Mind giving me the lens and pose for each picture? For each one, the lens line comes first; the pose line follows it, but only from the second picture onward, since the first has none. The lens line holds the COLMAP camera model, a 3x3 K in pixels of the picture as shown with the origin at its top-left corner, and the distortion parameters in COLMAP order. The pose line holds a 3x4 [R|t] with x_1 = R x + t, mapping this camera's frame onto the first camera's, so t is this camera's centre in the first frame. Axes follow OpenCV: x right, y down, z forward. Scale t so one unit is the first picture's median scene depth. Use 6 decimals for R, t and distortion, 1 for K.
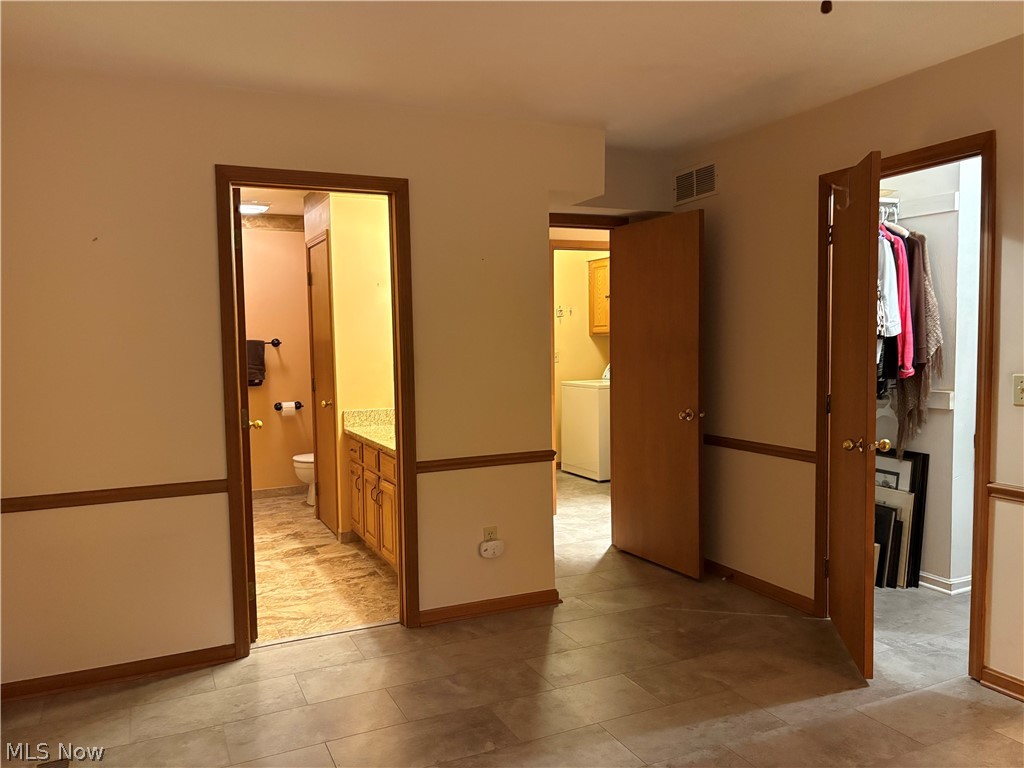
lens RADIAL K [[770.3, 0, 511.4], [0, 770.3, 383.1], [0, 0, 1]] dist [0.047905, -0.053240]
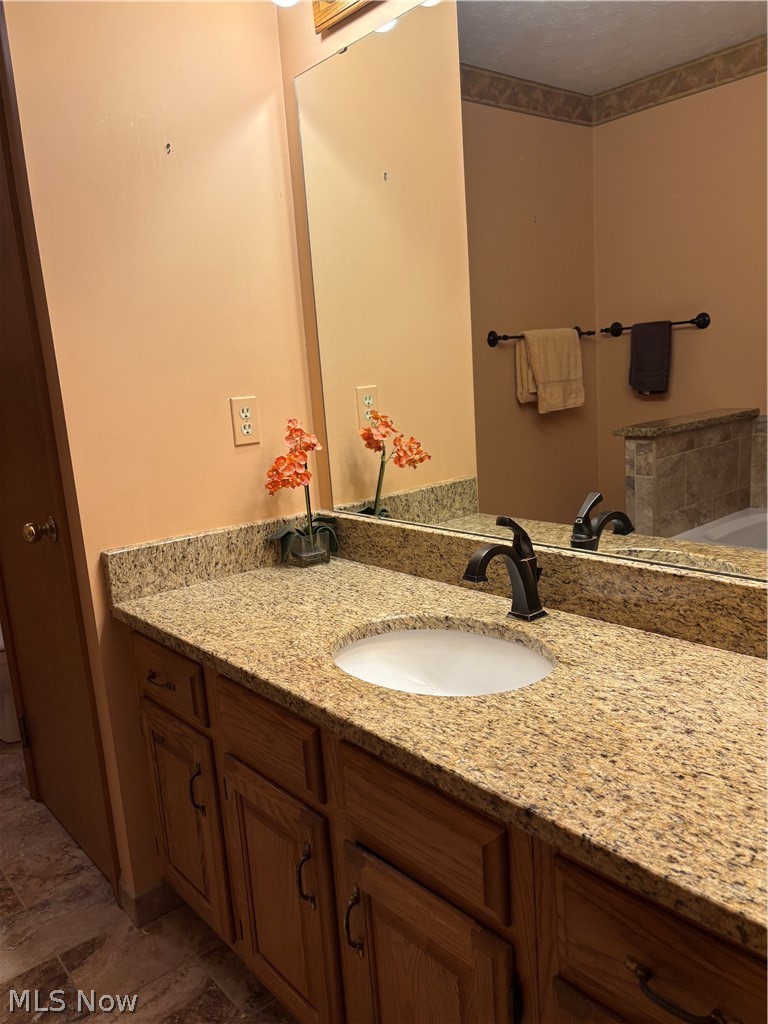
lens RADIAL K [[770.3, 0, 380.8], [0, 770.3, 508.6], [0, 0, 1]] dist [0.047905, -0.053240]
pose [[0.966498, -0.097569, 0.237408, -0.148944], [0.070115, 0.990115, 0.121475, -0.011599], [-0.246914, -0.100760, 0.963785, 0.543029]]
